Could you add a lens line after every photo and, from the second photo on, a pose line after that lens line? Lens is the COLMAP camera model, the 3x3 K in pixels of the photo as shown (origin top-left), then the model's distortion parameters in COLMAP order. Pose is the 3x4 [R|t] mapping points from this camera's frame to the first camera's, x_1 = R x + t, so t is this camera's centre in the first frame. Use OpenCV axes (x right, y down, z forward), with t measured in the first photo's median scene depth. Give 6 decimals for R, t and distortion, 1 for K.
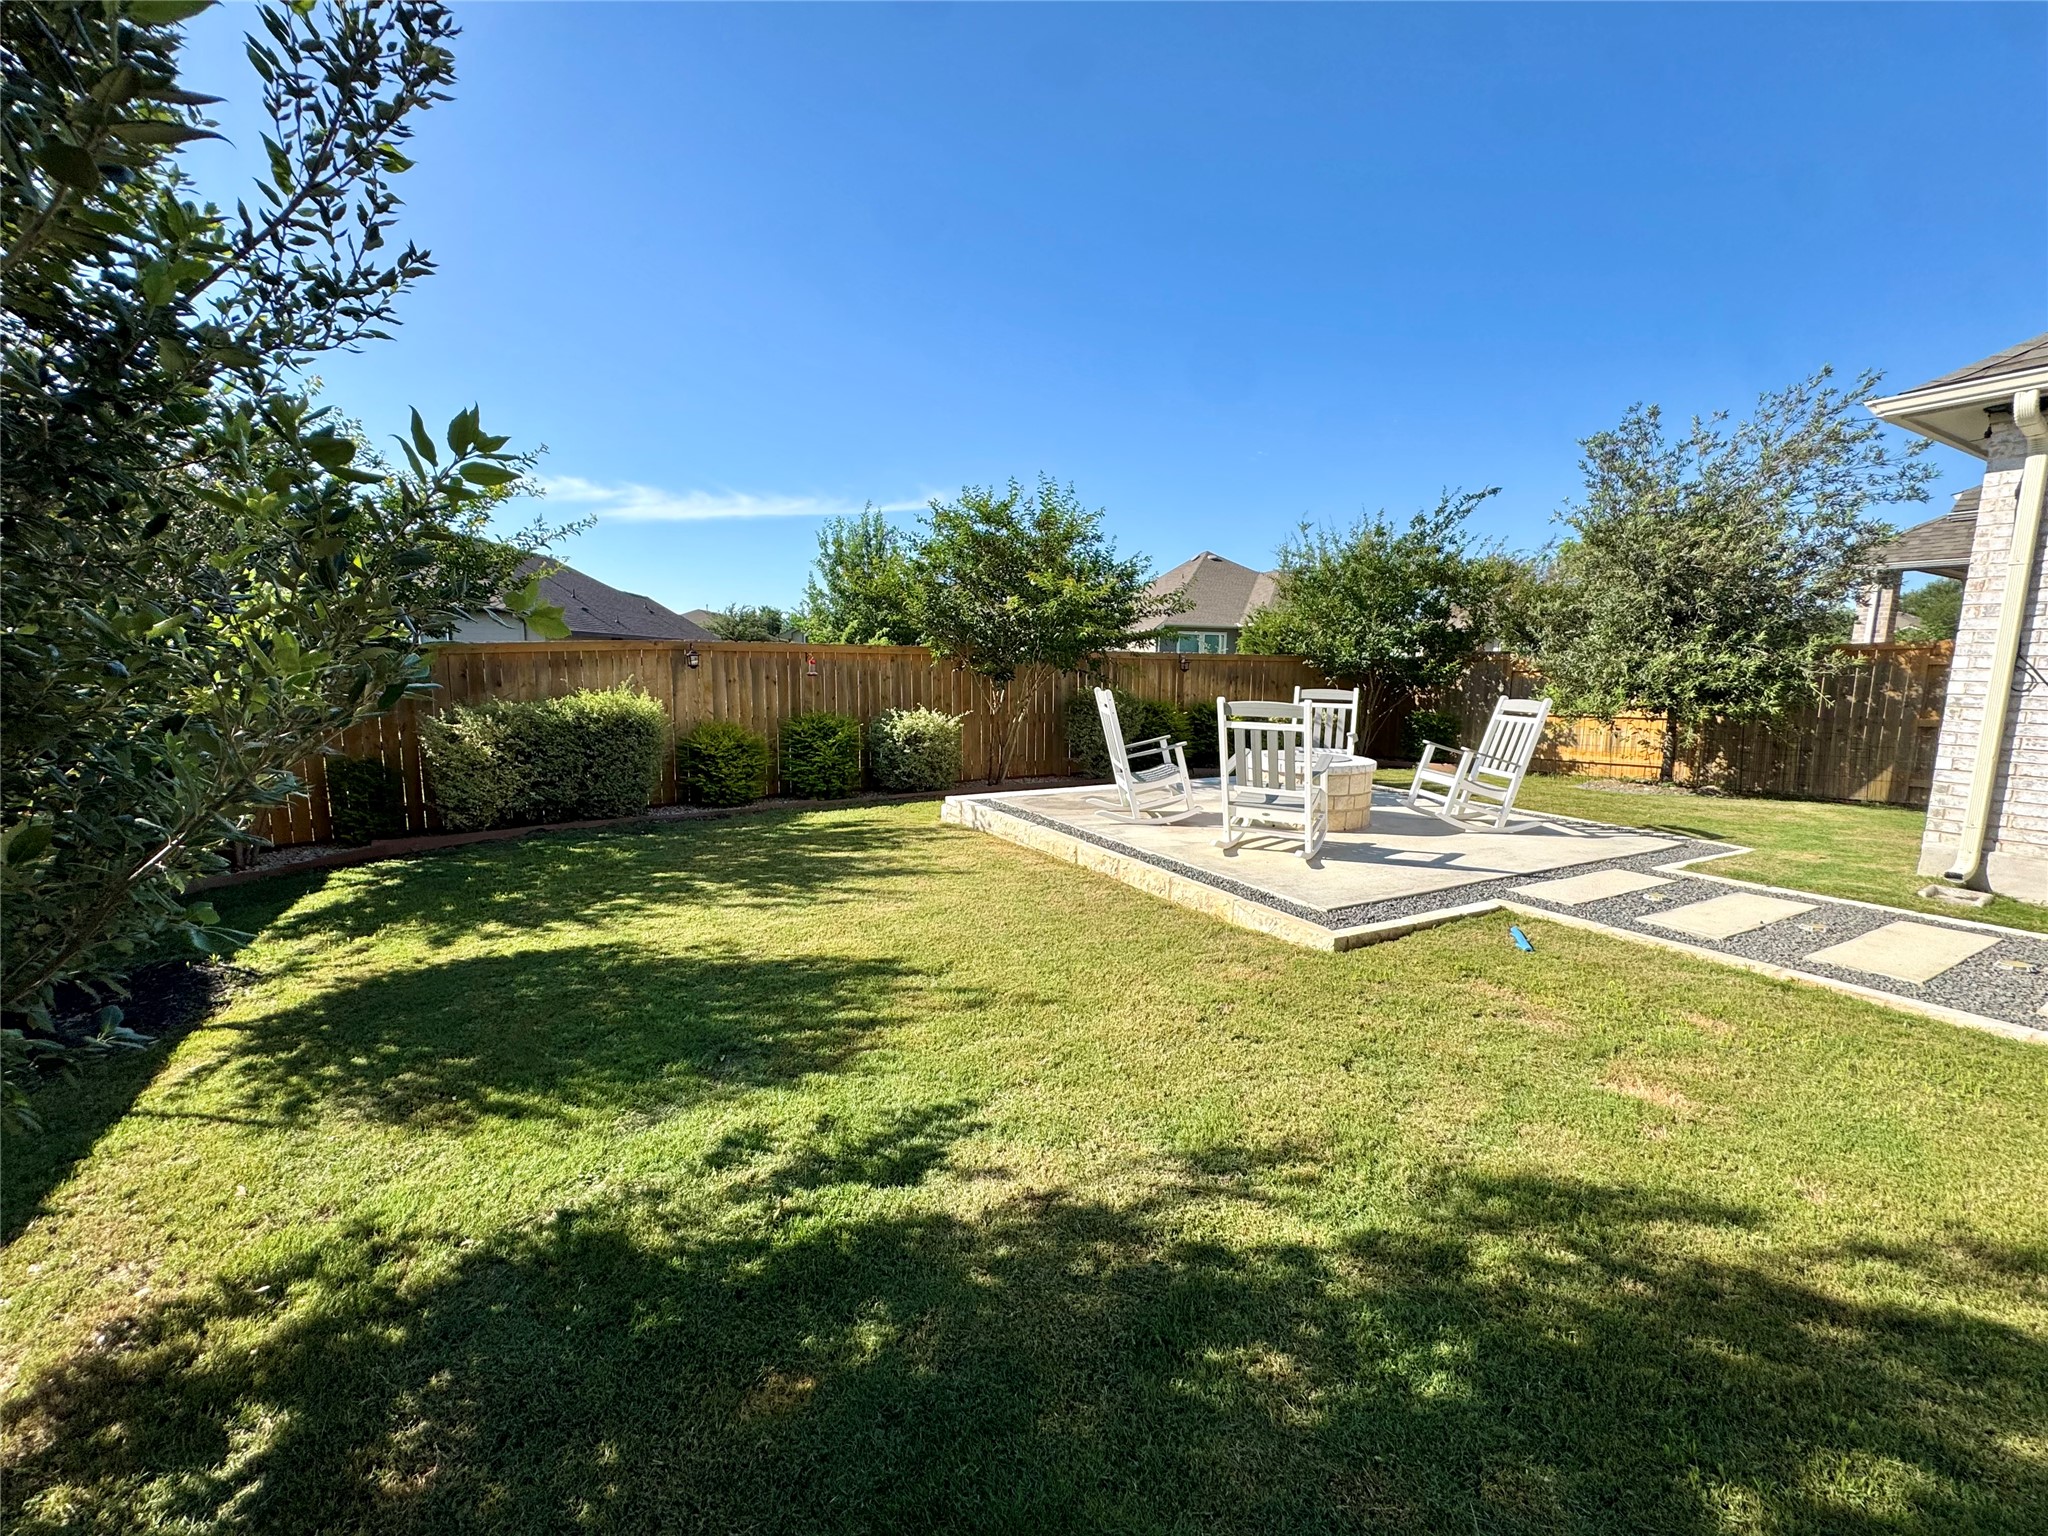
lens RADIAL K [[802.3, 0, 1024.0], [0, 802.3, 768.0], [0, 0, 1]] dist [0.009631, 0.000104]
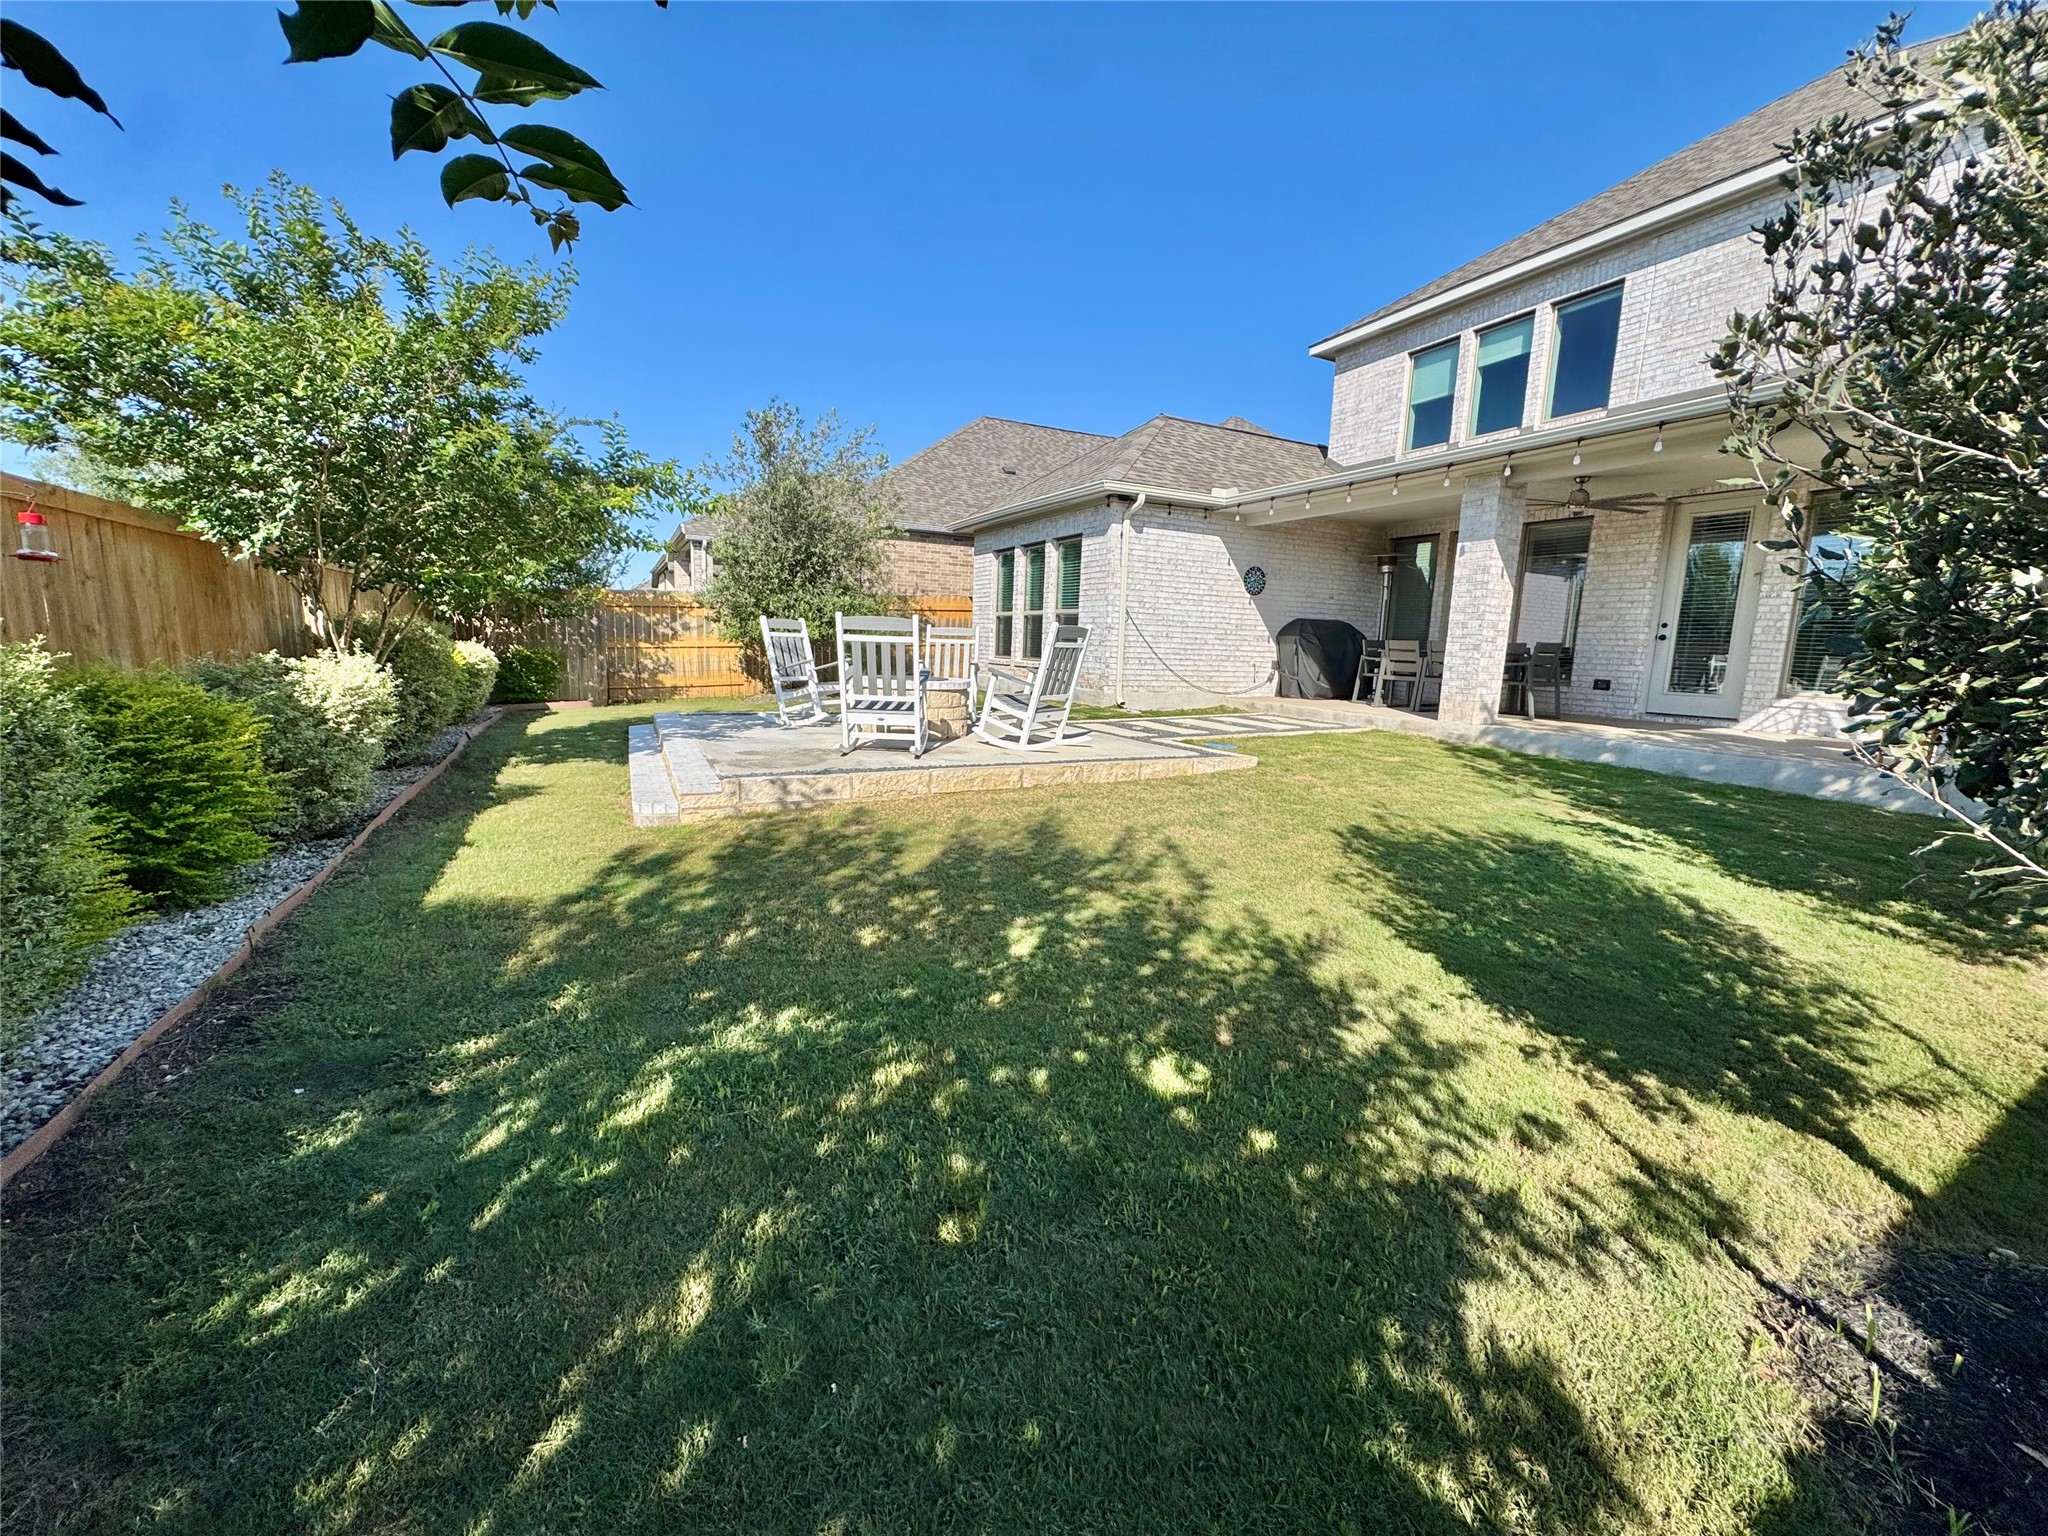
lens RADIAL K [[807.6, 0, 1024.0], [0, 807.6, 768.0], [0, 0, 1]] dist [-0.004579, 0.000212]
pose [[0.050136, -0.166943, 0.984691, -1.070716], [0.098827, 0.981921, 0.161442, -0.074572], [-0.993841, 0.089221, 0.065728, 1.074600]]
